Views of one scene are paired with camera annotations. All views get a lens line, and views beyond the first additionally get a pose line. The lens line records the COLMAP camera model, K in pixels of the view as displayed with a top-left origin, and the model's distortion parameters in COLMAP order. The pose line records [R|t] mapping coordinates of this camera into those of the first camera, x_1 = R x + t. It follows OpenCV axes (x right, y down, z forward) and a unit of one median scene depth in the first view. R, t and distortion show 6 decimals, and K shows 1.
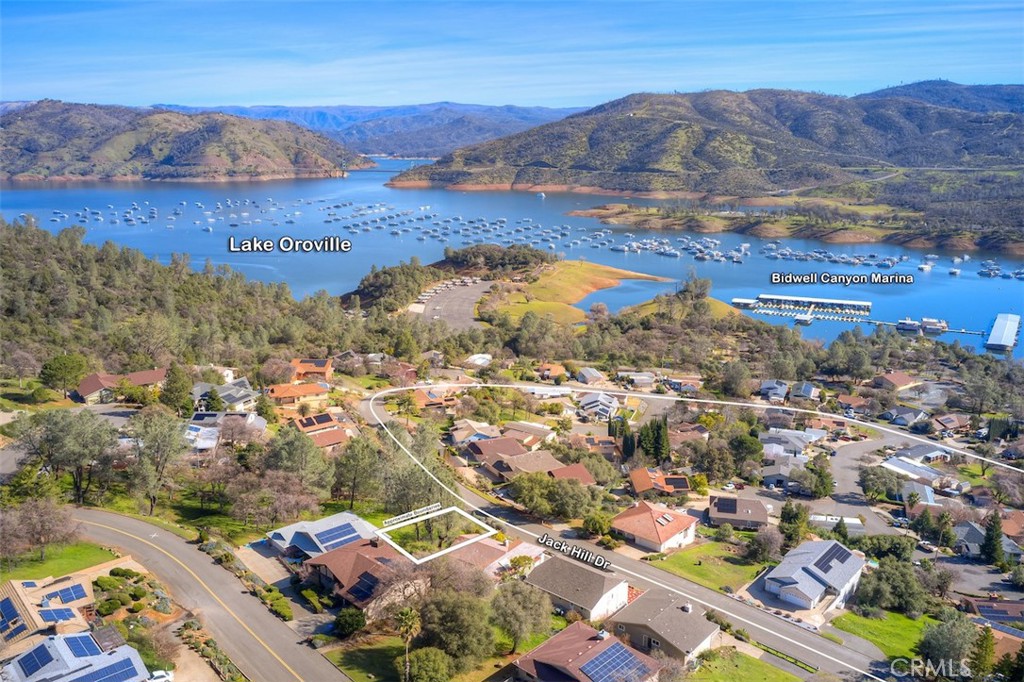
lens RADIAL K [[830.6, 0, 512.0], [0, 830.6, 341.0], [0, 0, 1]] dist [-0.029320, 0.010449]
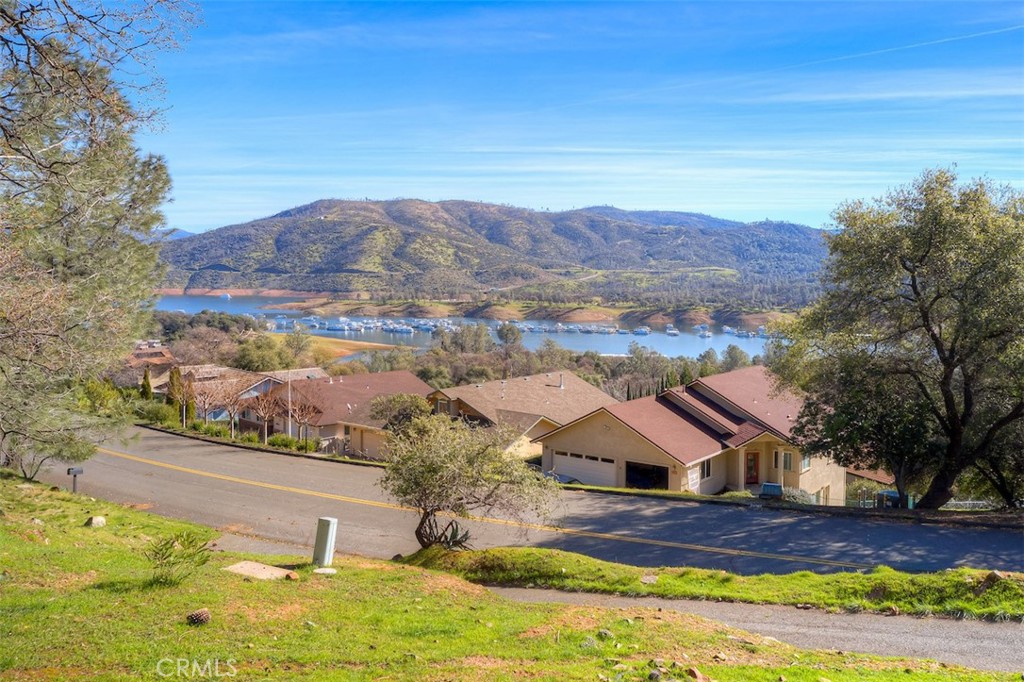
lens RADIAL K [[830.6, 0, 512.0], [0, 830.6, 341.0], [0, 0, 1]] dist [-0.029320, 0.010449]
pose [[0.926006, -0.013738, 0.377259, -0.010759], [0.077608, 0.984920, -0.154627, 0.022567], [-0.369446, 0.172464, 0.913108, 0.113246]]
